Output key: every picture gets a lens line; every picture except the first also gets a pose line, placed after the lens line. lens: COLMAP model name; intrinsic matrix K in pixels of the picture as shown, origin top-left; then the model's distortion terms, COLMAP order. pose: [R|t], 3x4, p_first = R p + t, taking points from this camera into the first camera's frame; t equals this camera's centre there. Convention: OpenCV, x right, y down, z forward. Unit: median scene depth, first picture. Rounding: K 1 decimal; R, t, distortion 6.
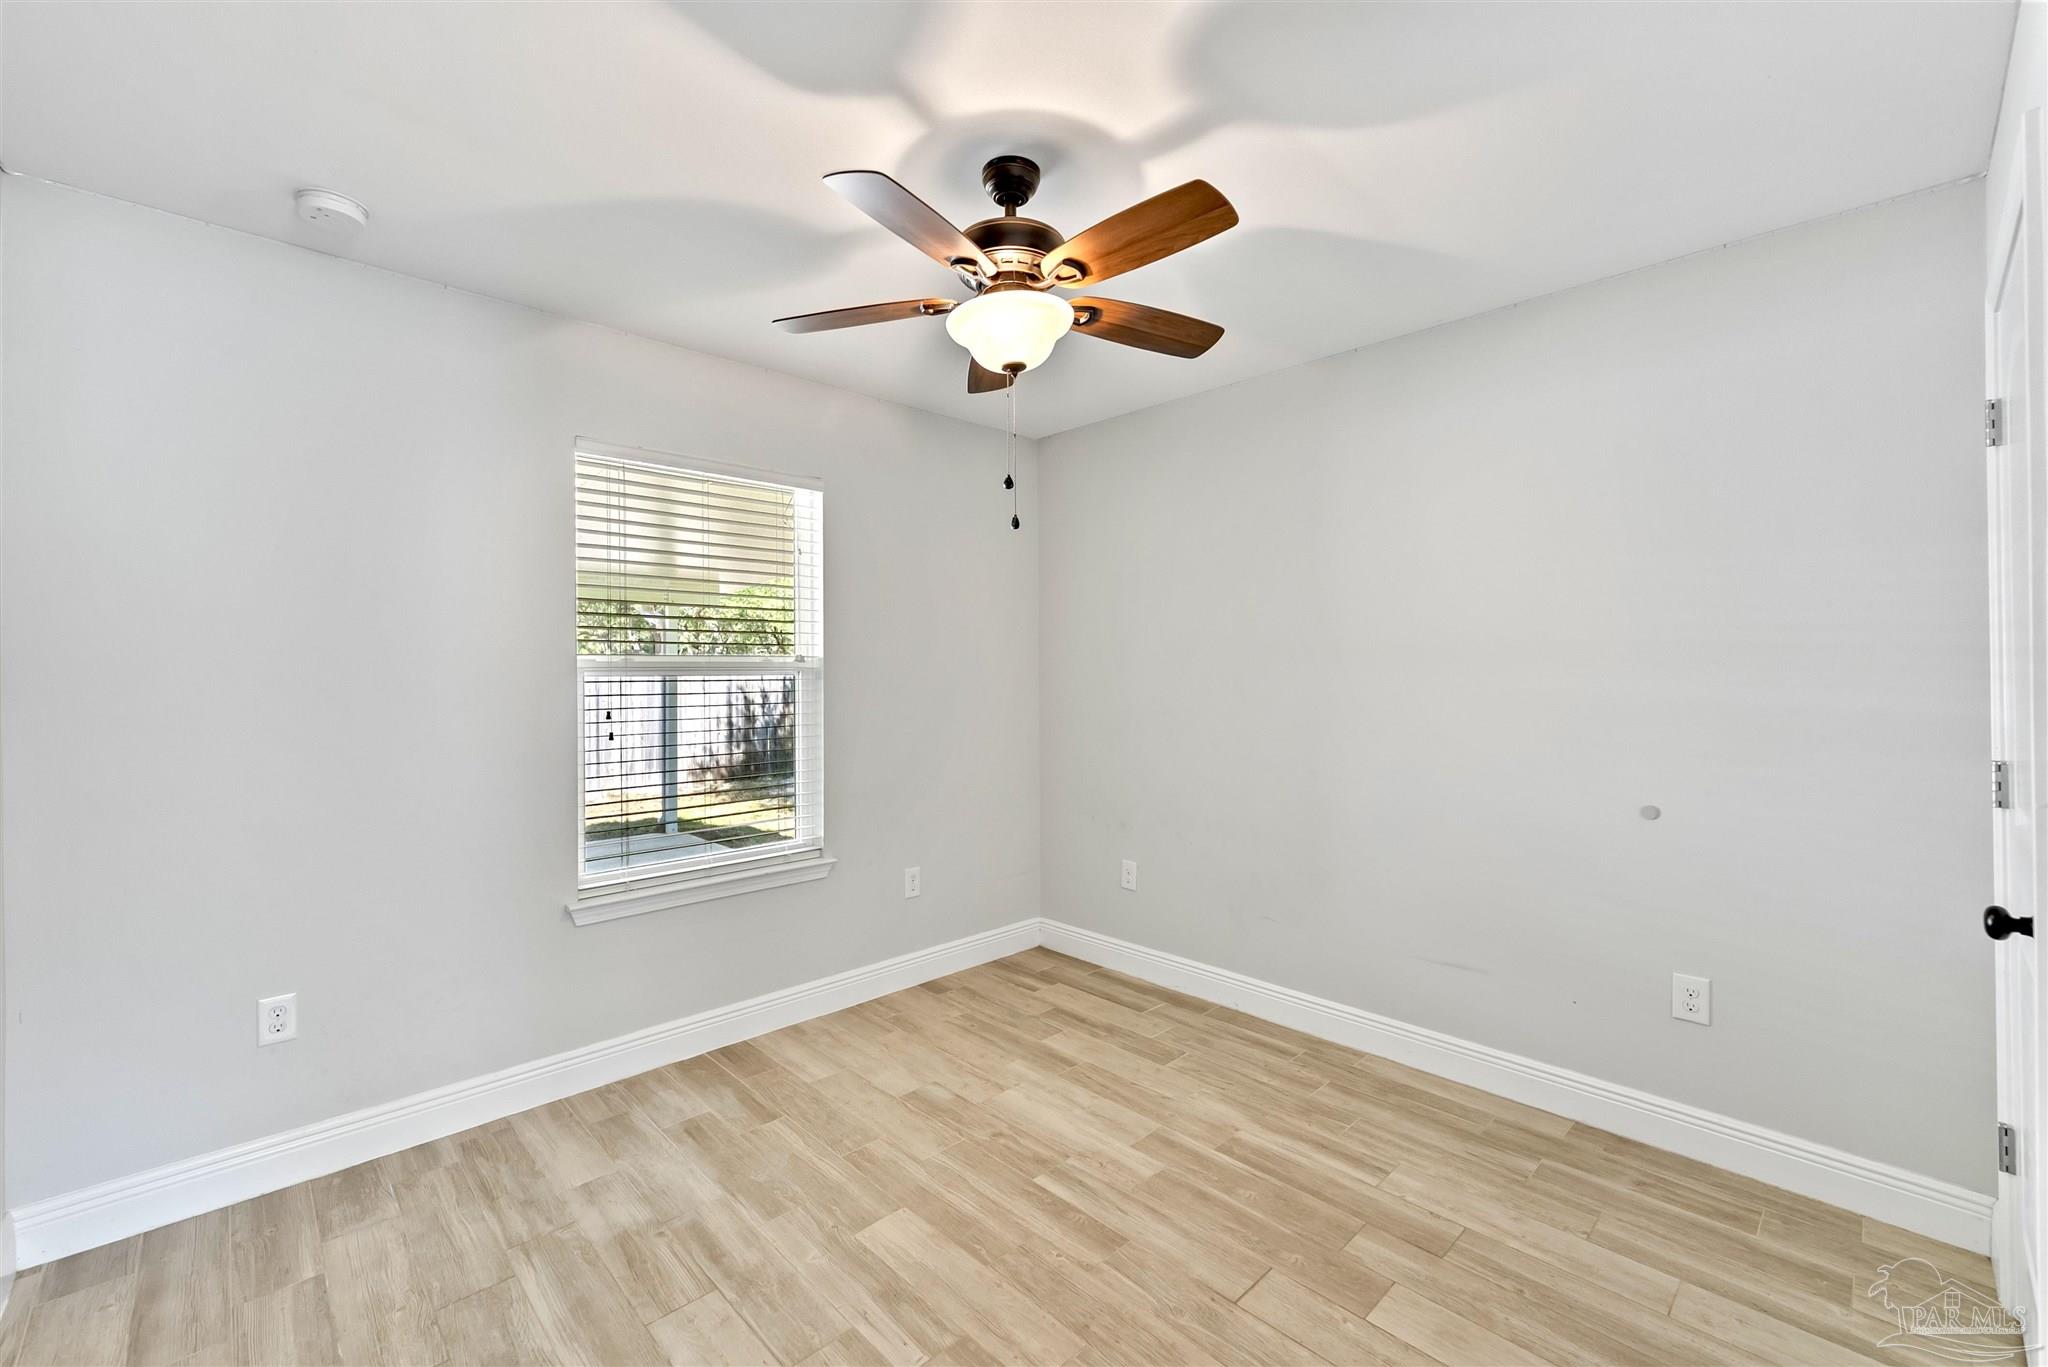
lens RADIAL K [[840.7, 0, 1020.3], [0, 840.7, 670.1], [0, 0, 1]] dist [-0.000291, -0.000054]
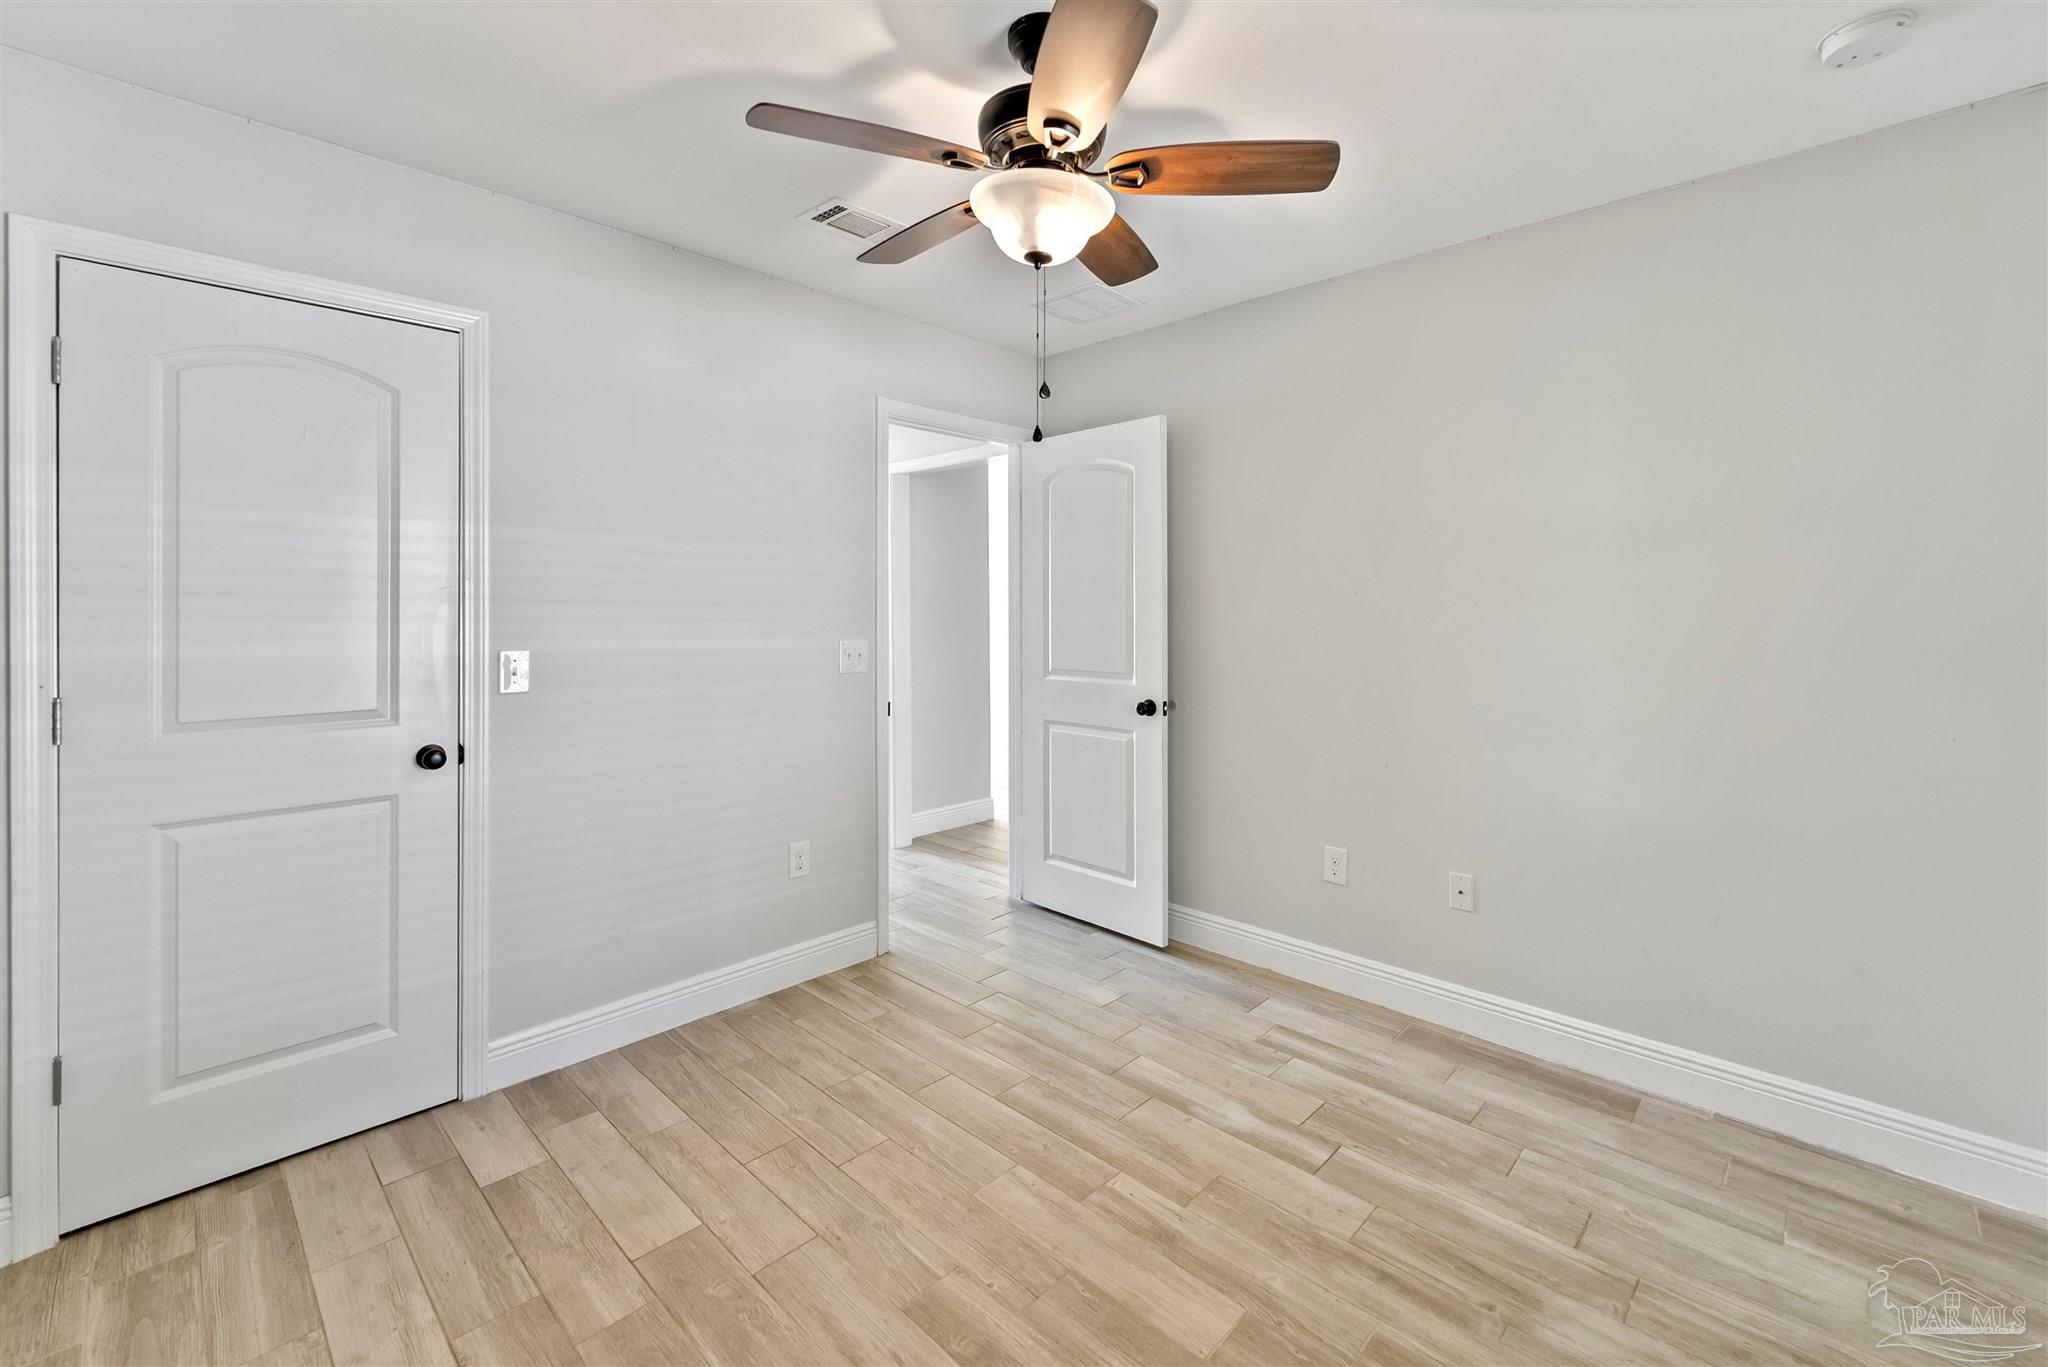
lens RADIAL K [[859.2, 0, 1019.6], [0, 859.2, 620.2], [0, 0, 1]] dist [0.000005, -0.000310]
pose [[-0.999509, 0.004682, -0.030973, 0.042594], [0.004287, 0.999909, 0.012805, 0.007973], [0.031030, 0.012666, -0.999438, 1.961712]]
